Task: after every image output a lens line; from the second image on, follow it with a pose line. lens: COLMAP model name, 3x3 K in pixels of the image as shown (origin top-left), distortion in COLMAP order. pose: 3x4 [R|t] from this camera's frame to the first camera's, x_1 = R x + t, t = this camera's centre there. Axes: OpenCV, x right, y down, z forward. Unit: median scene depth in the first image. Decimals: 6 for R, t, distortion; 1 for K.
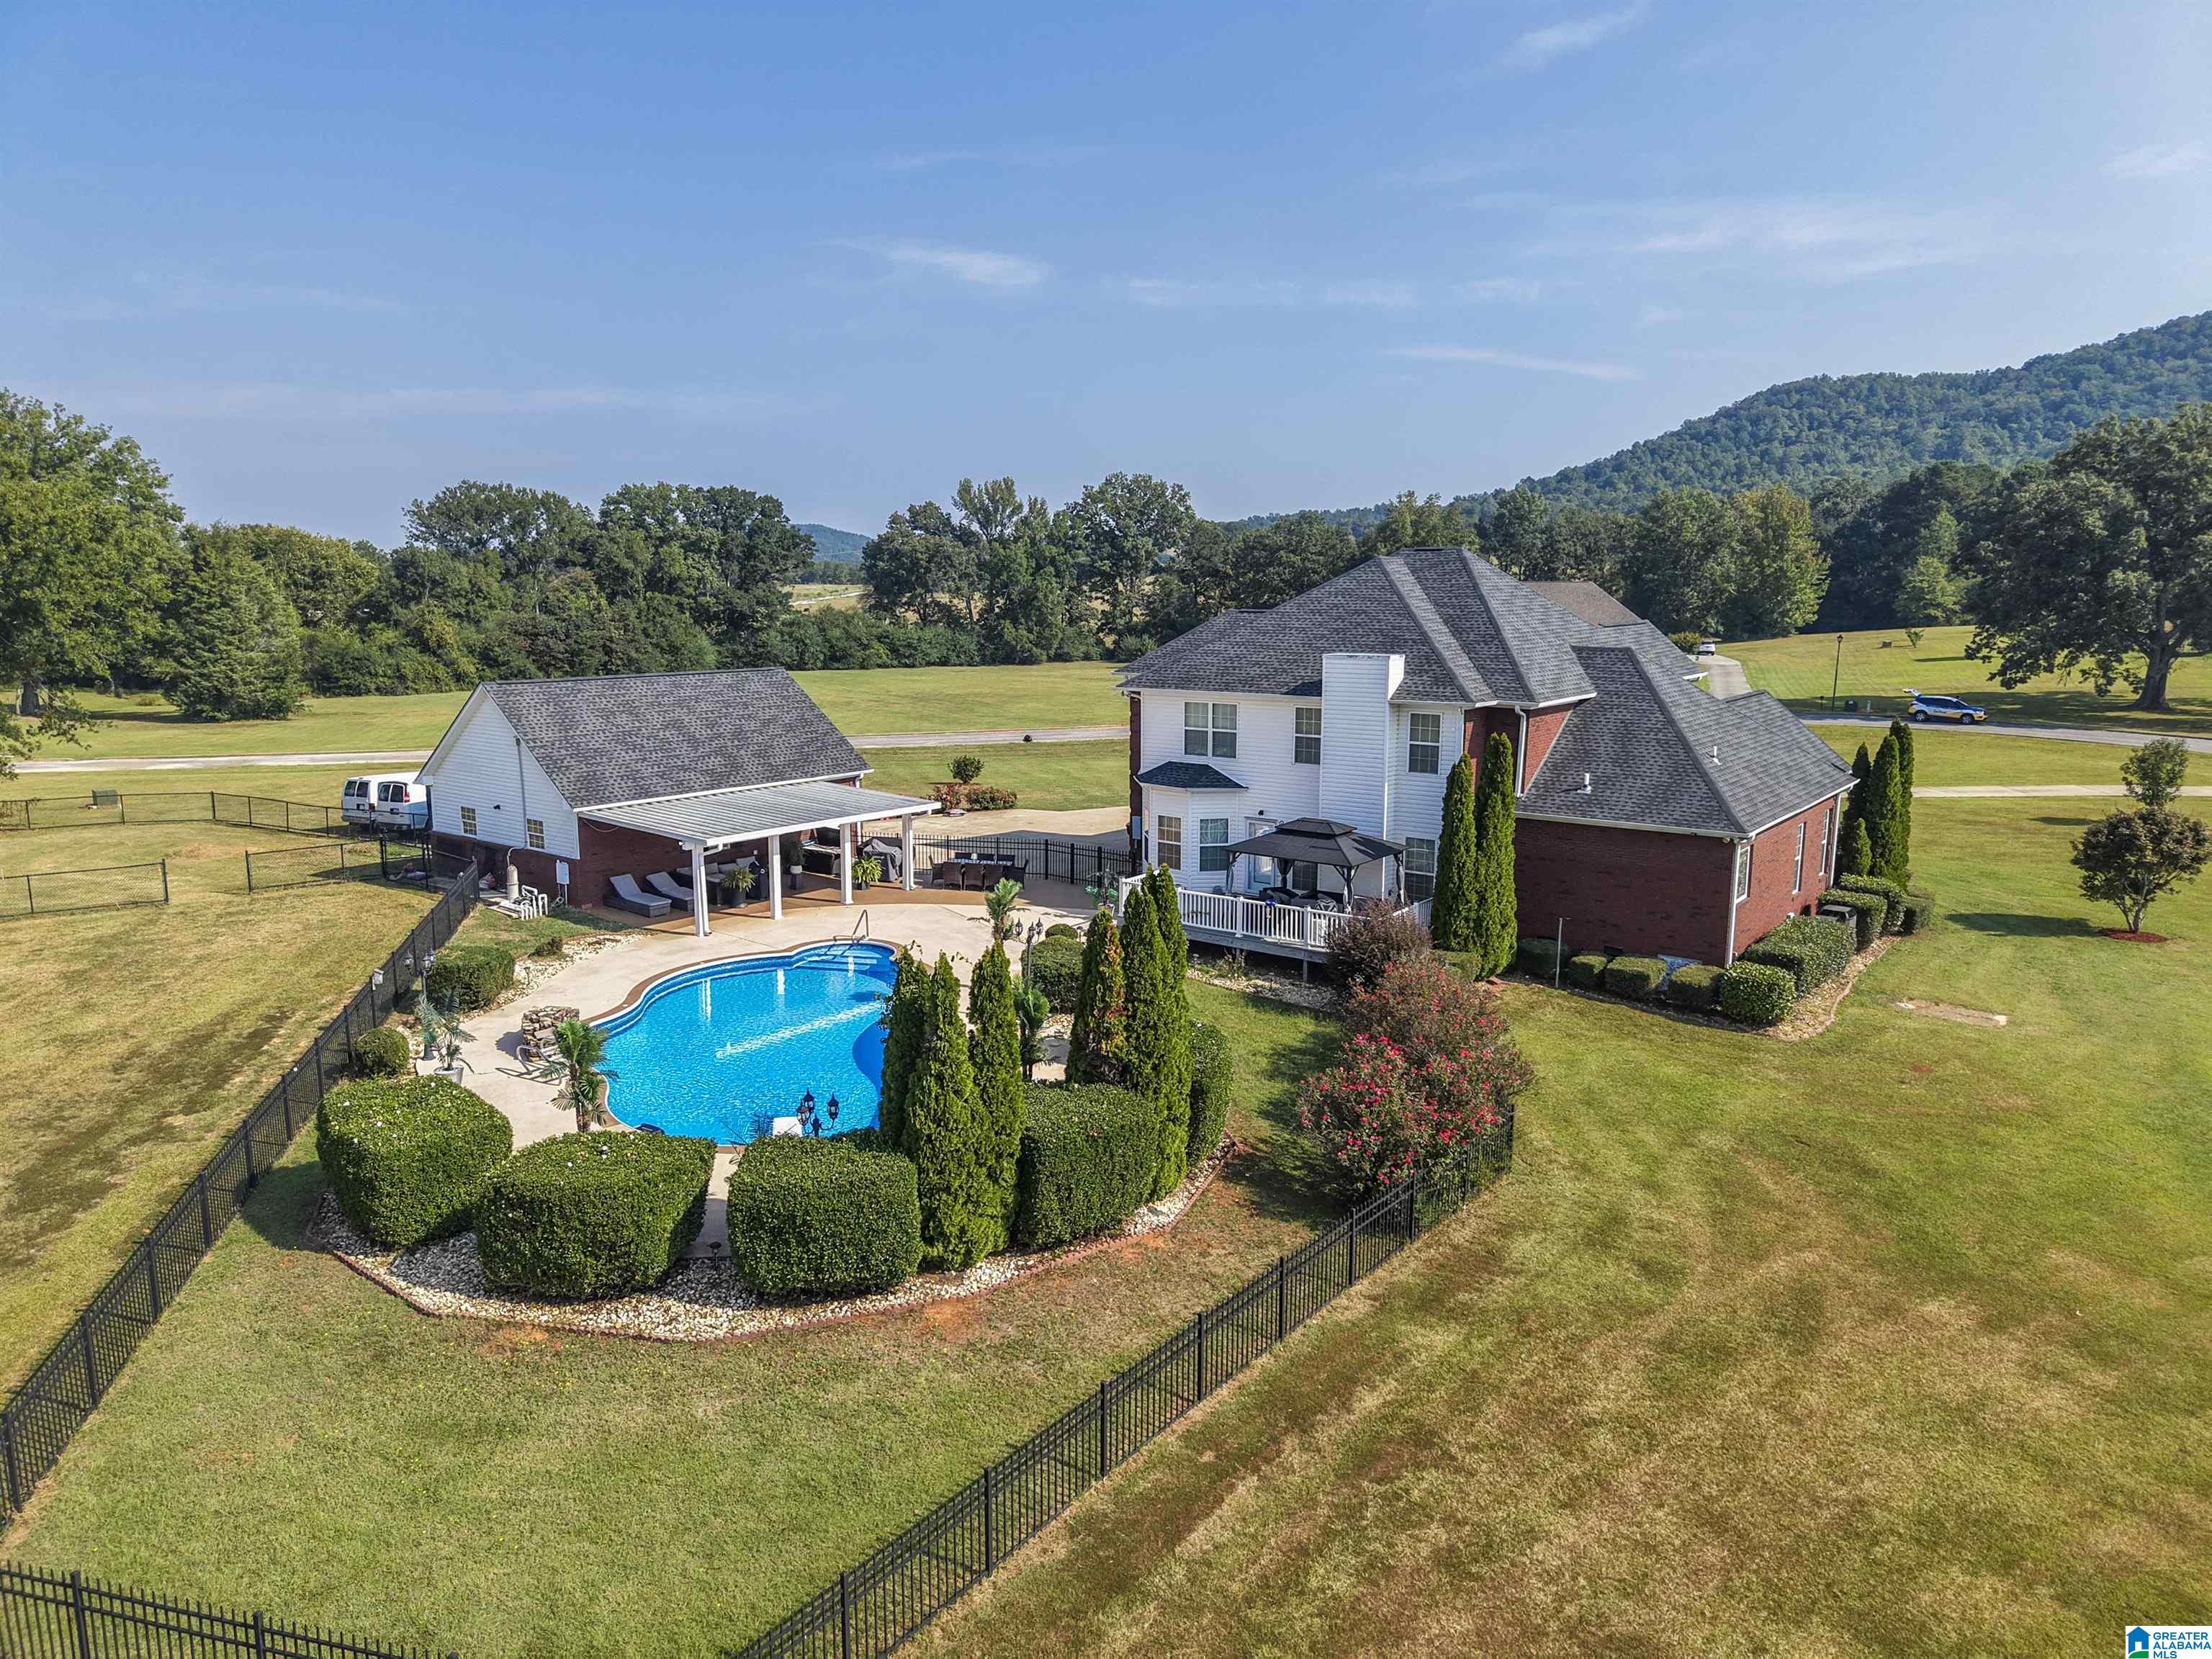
lens RADIAL K [[1489.3, 0, 1088.9], [0, 1489.3, 869.9], [0, 0, 1]] dist [0.004413, -0.005080]
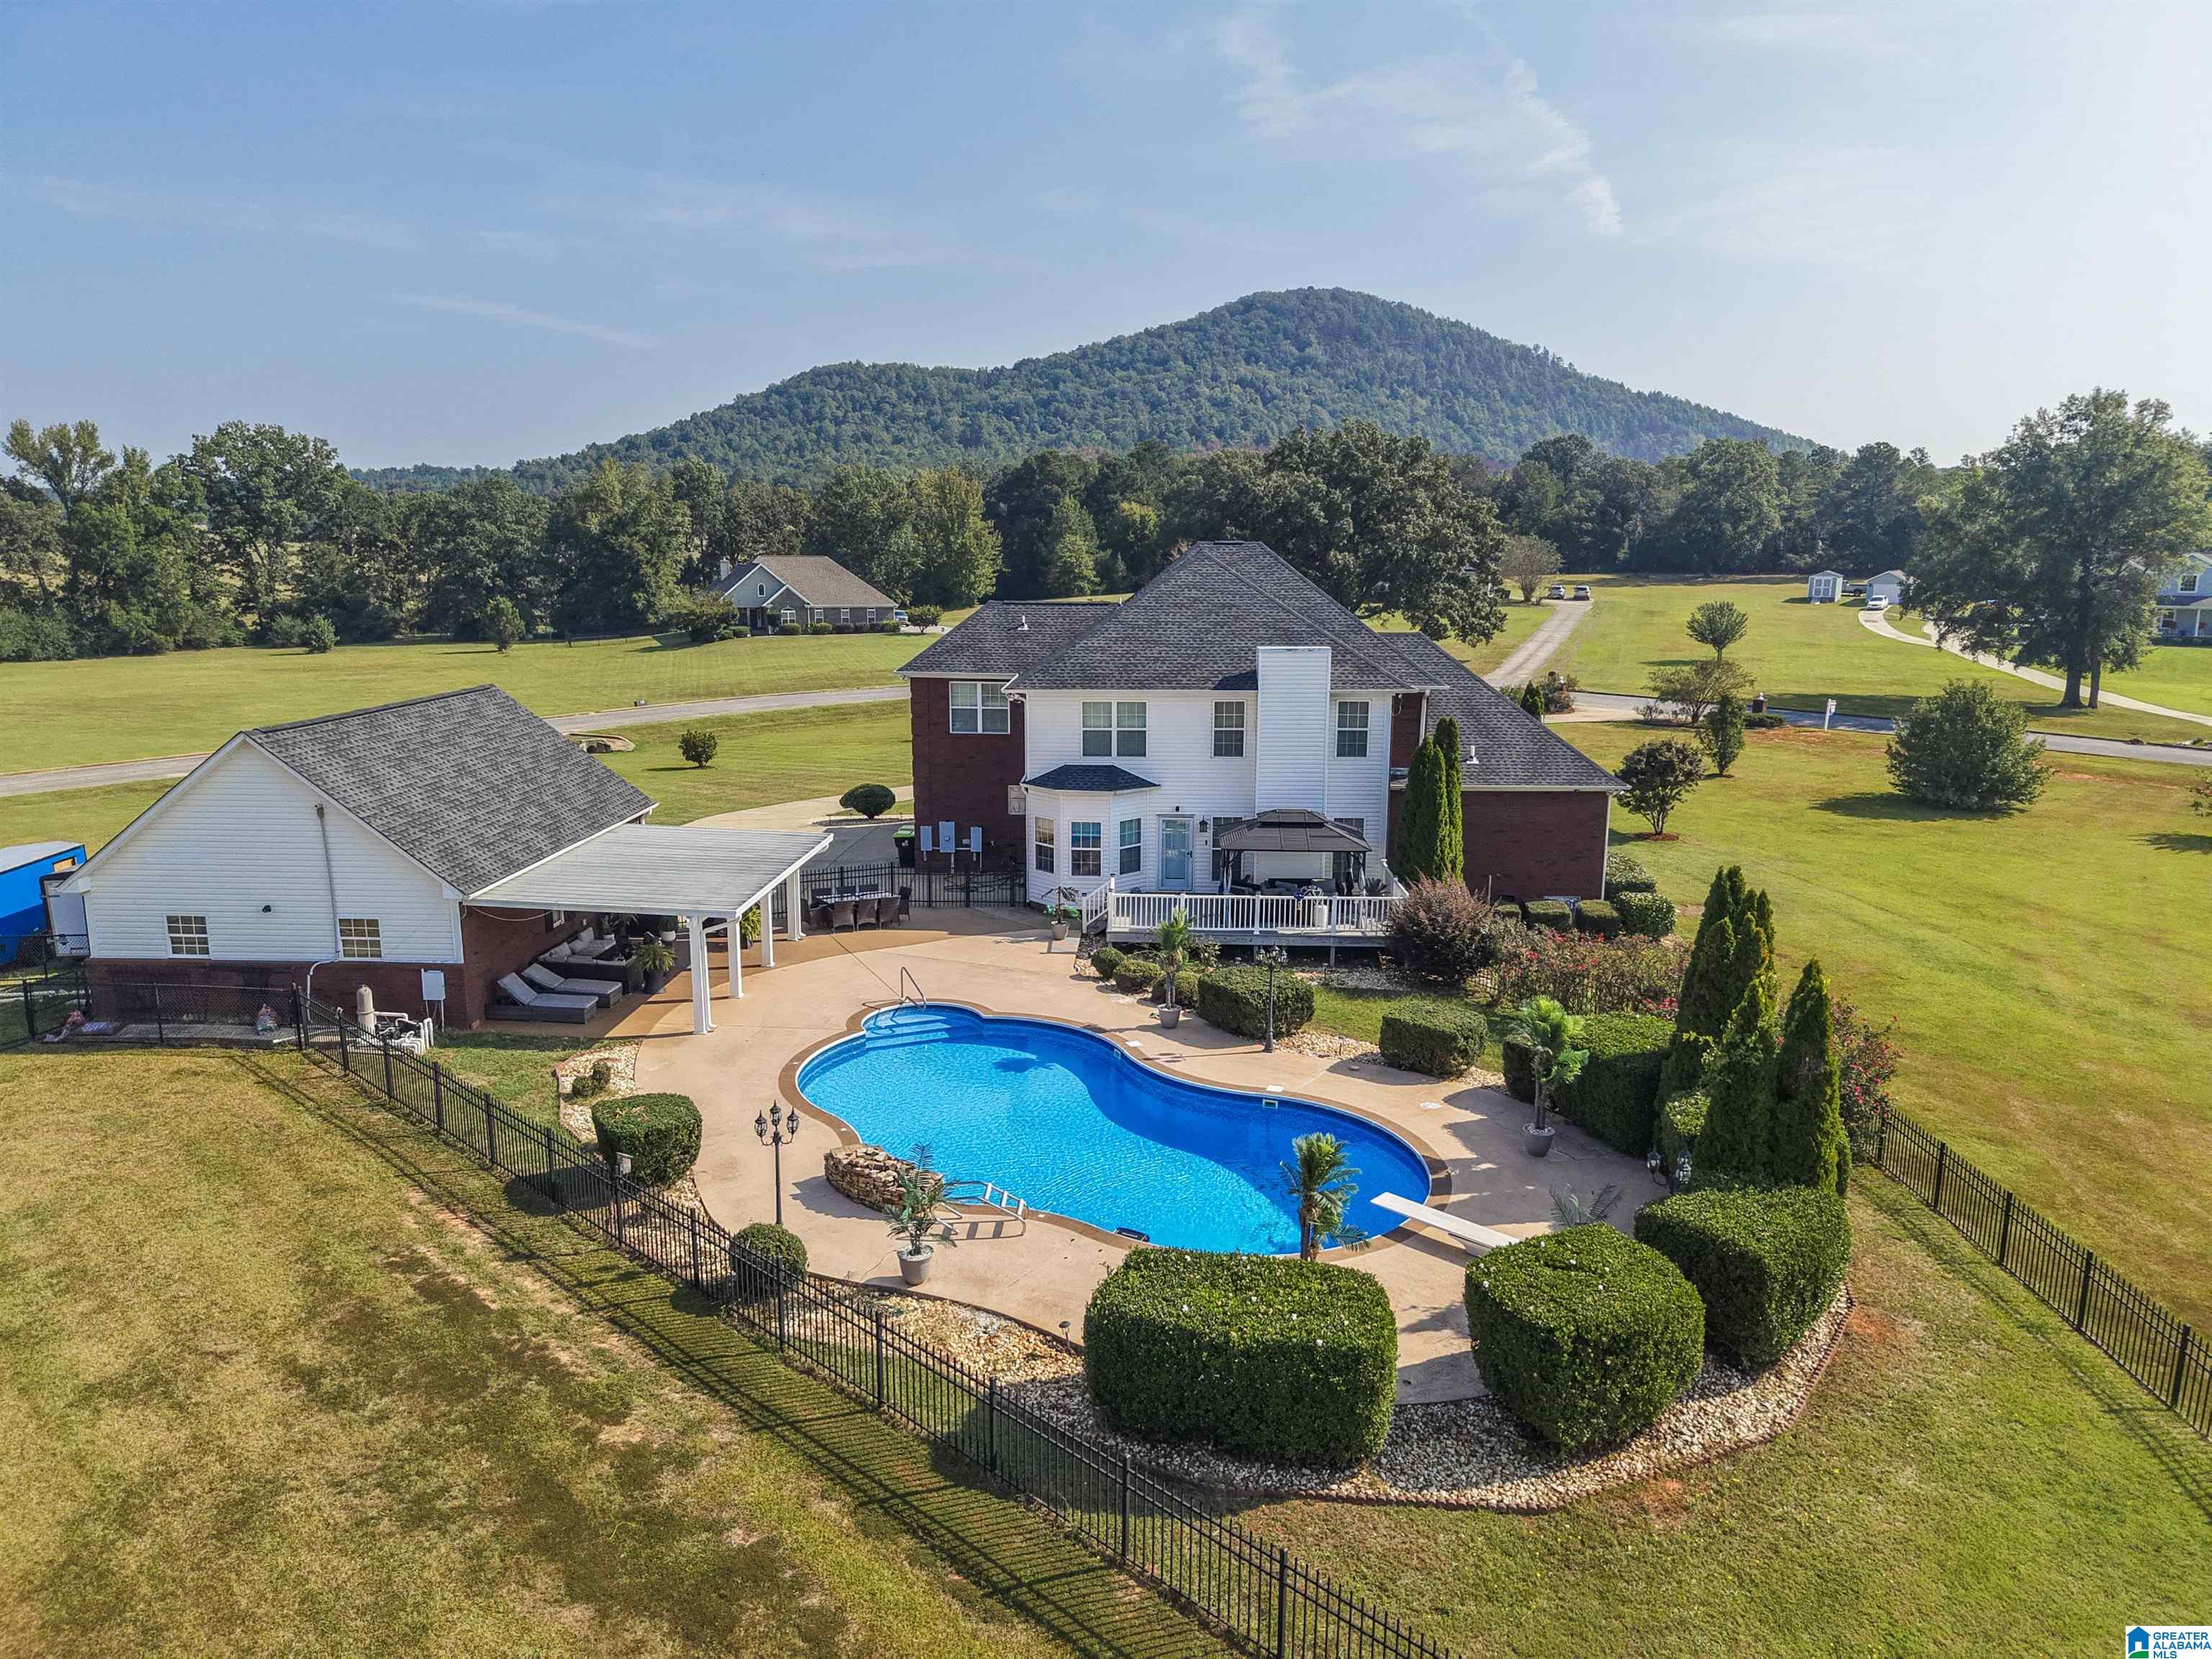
lens RADIAL K [[1499.4, 0, 1106.0], [0, 1499.4, 829.5], [0, 0, 1]] dist [0.054405, -0.073700]
pose [[0.809600, -0.104155, 0.577667, -0.103742], [0.108008, 0.993761, 0.027804, -0.011866], [-0.576959, 0.039883, 0.815799, 0.042747]]
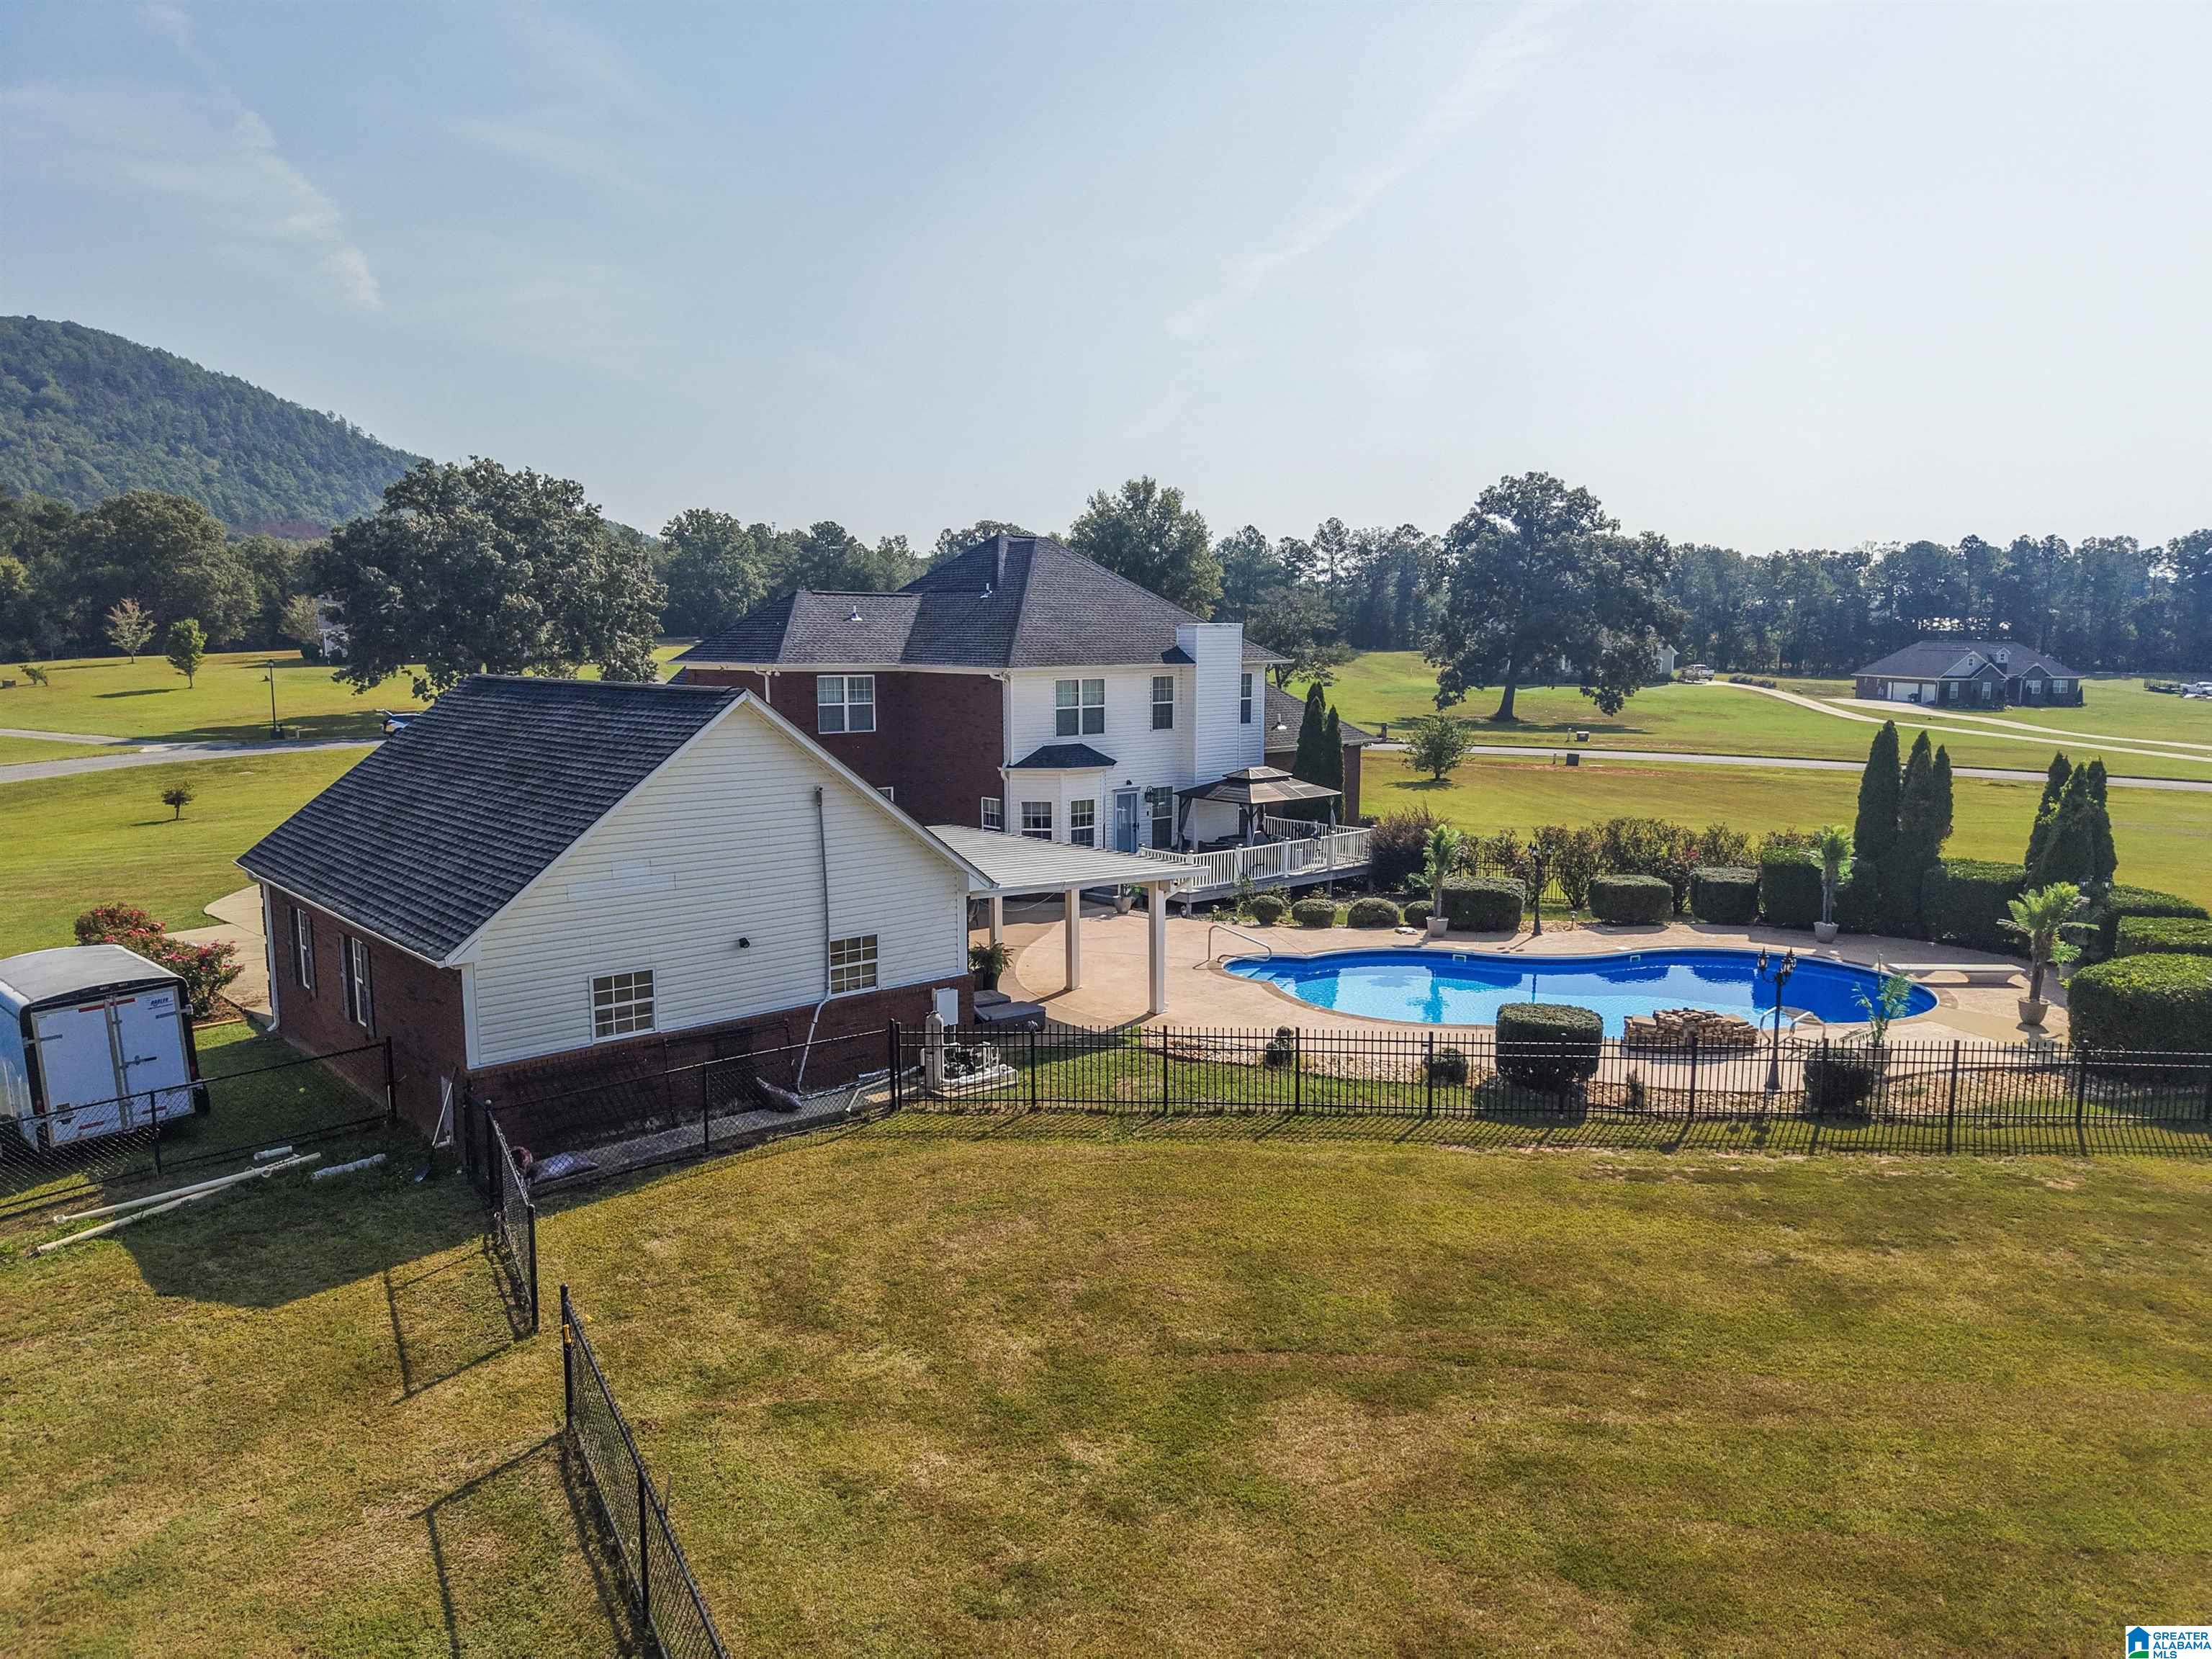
lens RADIAL K [[1492.7, 0, 1106.0], [0, 1492.7, 829.5], [0, 0, 1]] dist [0.003443, 0.000384]
pose [[0.174360, -0.128589, 0.976250, -0.183563], [0.188485, 0.977462, 0.095085, -0.022055], [-0.966474, 0.167430, 0.194667, 0.168366]]
